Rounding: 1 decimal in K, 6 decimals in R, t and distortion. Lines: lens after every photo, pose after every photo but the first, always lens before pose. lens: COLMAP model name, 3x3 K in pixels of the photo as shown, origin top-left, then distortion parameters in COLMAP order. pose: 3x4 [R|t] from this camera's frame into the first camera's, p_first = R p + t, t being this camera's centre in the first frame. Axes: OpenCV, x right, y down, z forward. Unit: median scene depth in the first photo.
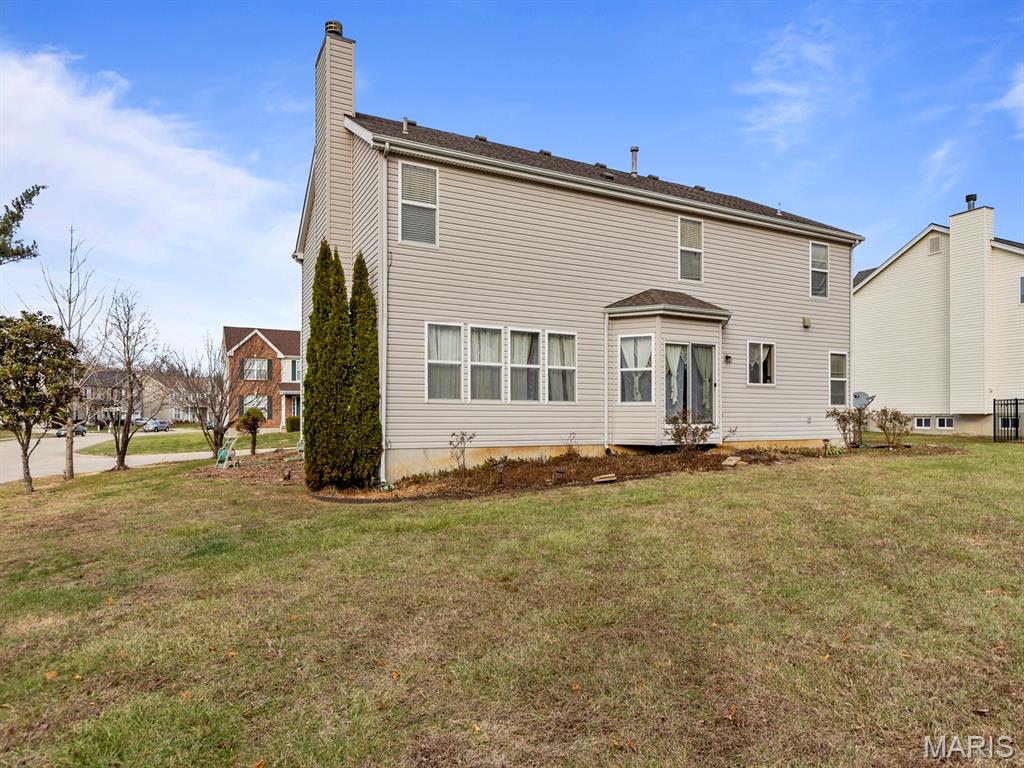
lens RADIAL K [[613.1, 0, 510.7], [0, 613.1, 388.4], [0, 0, 1]] dist [-0.005639, -0.000789]
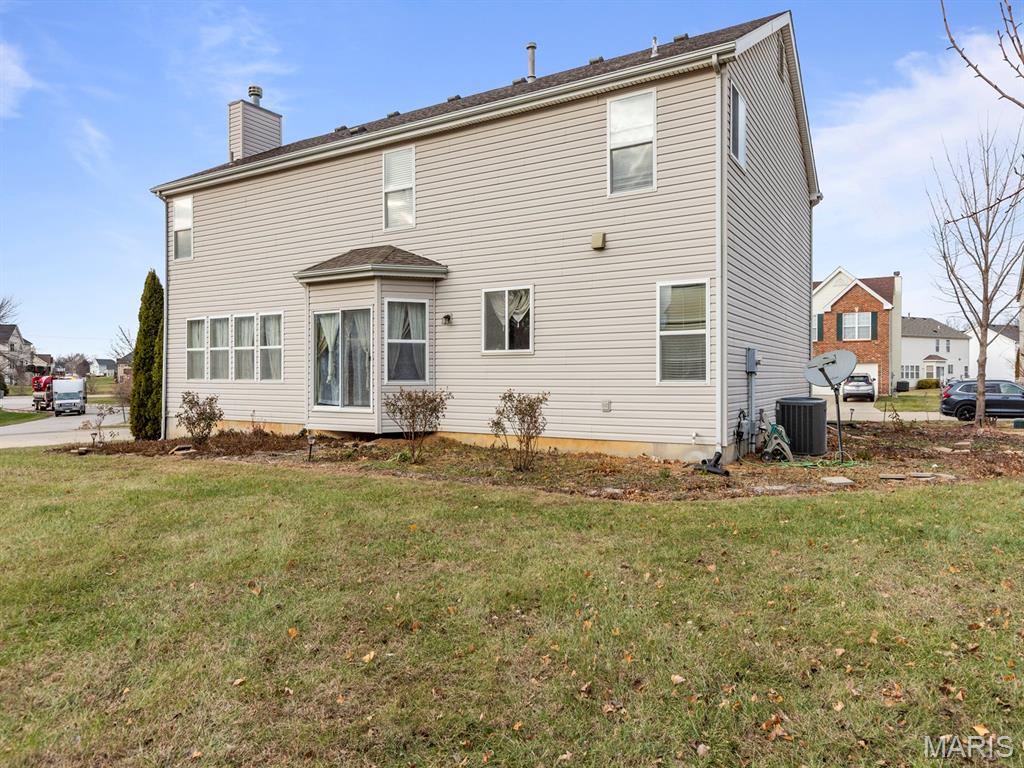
lens RADIAL K [[645.2, 0, 554.1], [0, 645.2, 371.7], [0, 0, 1]] dist [0.004094, -0.000559]
pose [[0.553036, -0.021057, -0.832891, 1.072254], [0.024541, 0.999659, -0.008977, 0.024883], [0.832796, -0.015475, 0.553364, 0.674970]]
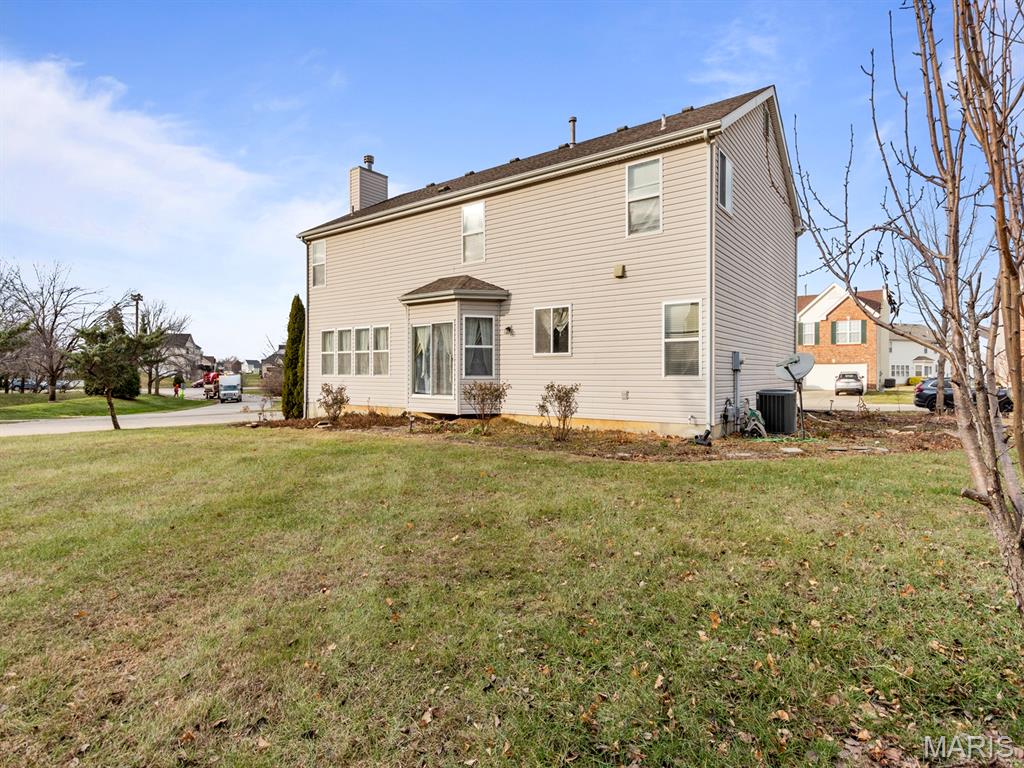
lens RADIAL K [[590.4, 0, 513.8], [0, 590.4, 383.6], [0, 0, 1]] dist [0.003191, 0.000509]
pose [[0.406388, -0.000907, -0.913700, 1.230890], [0.019408, 0.999782, 0.007639, 0.030970], [0.913495, -0.020837, 0.406317, 0.617392]]
